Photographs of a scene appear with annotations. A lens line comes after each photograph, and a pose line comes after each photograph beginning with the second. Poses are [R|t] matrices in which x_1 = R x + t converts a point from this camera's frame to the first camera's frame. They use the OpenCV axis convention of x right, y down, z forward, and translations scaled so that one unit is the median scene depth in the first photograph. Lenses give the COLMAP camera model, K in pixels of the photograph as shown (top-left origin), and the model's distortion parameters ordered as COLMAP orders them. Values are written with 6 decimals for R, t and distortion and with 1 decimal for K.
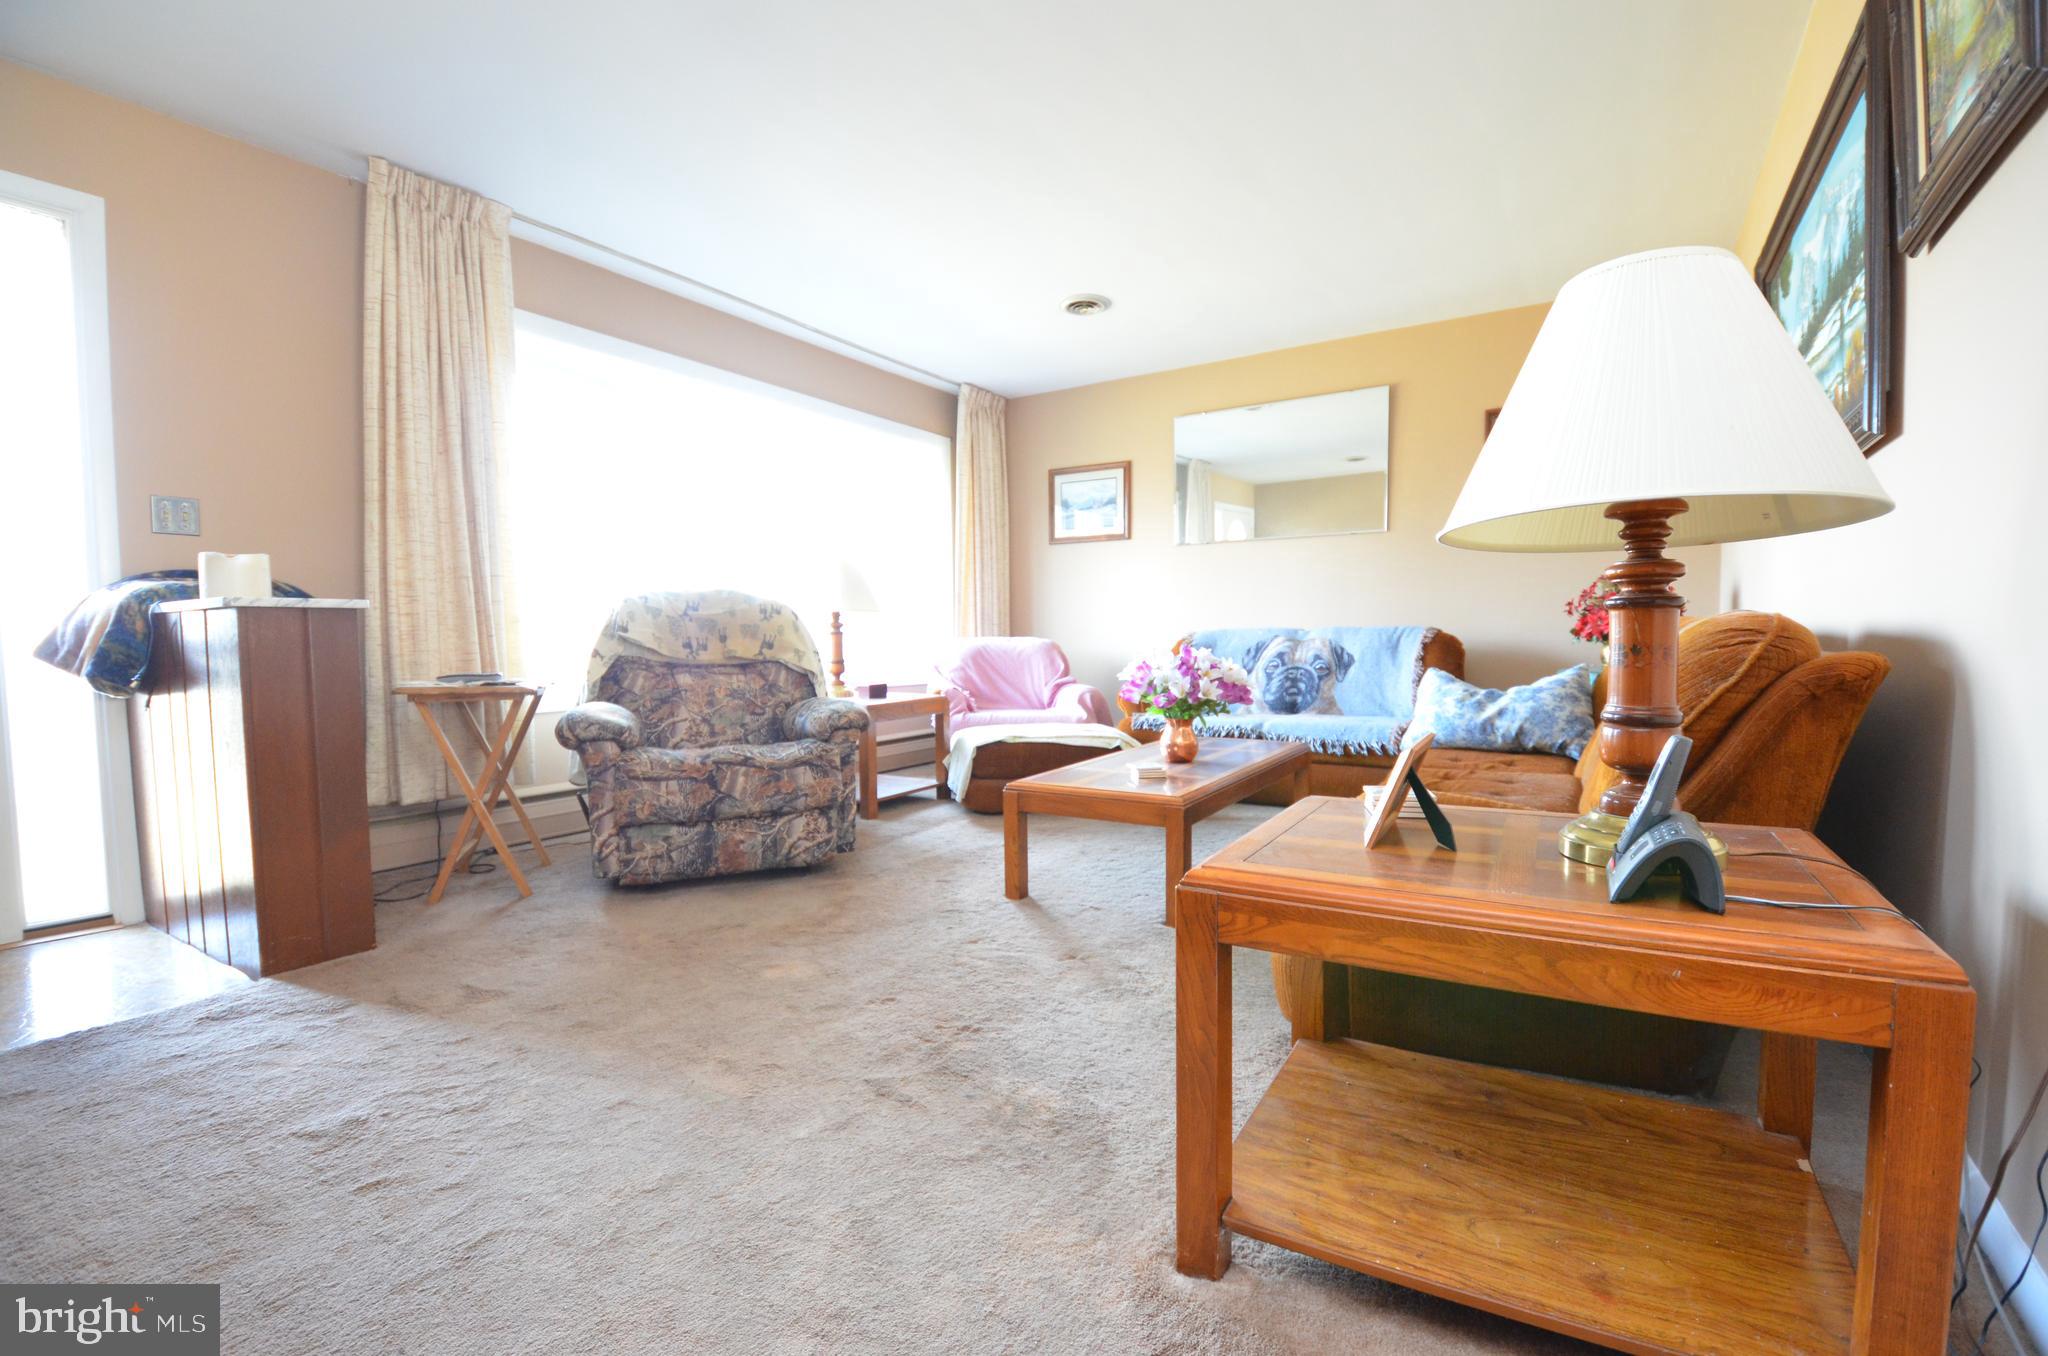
lens RADIAL K [[906.1, 0, 1042.9], [0, 906.1, 683.2], [0, 0, 1]] dist [-0.001870, -0.000783]
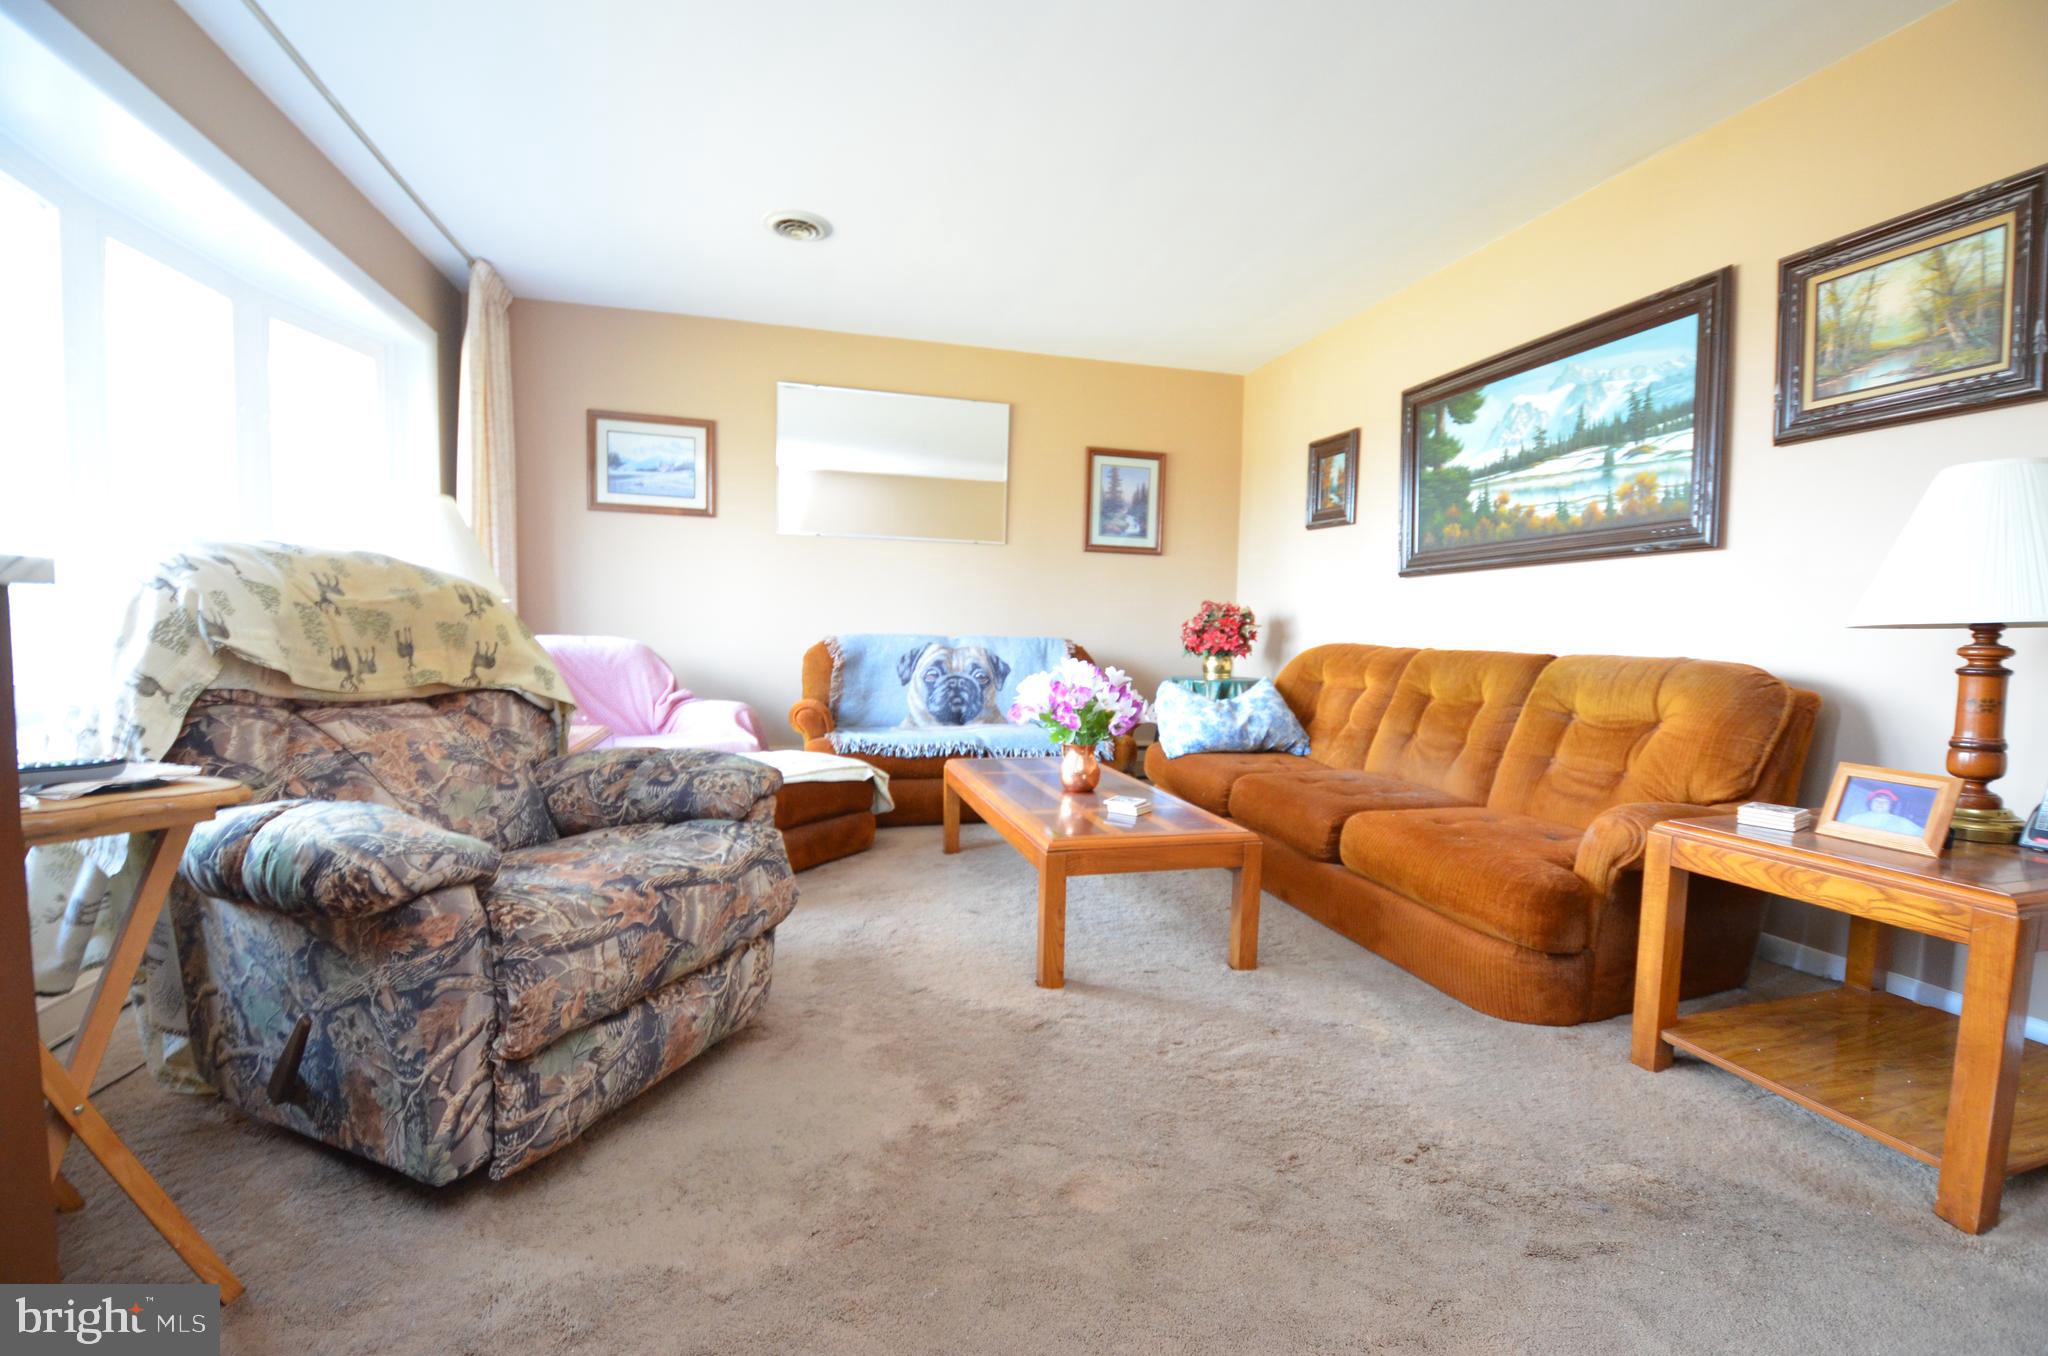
lens RADIAL K [[906.1, 0, 1036.5], [0, 906.1, 681.2], [0, 0, 1]] dist [-0.001870, -0.000783]
pose [[0.666910, -0.018810, 0.744901, -0.503933], [0.009317, 0.999814, 0.016906, -0.036421], [-0.745080, -0.004335, 0.666961, 0.381065]]
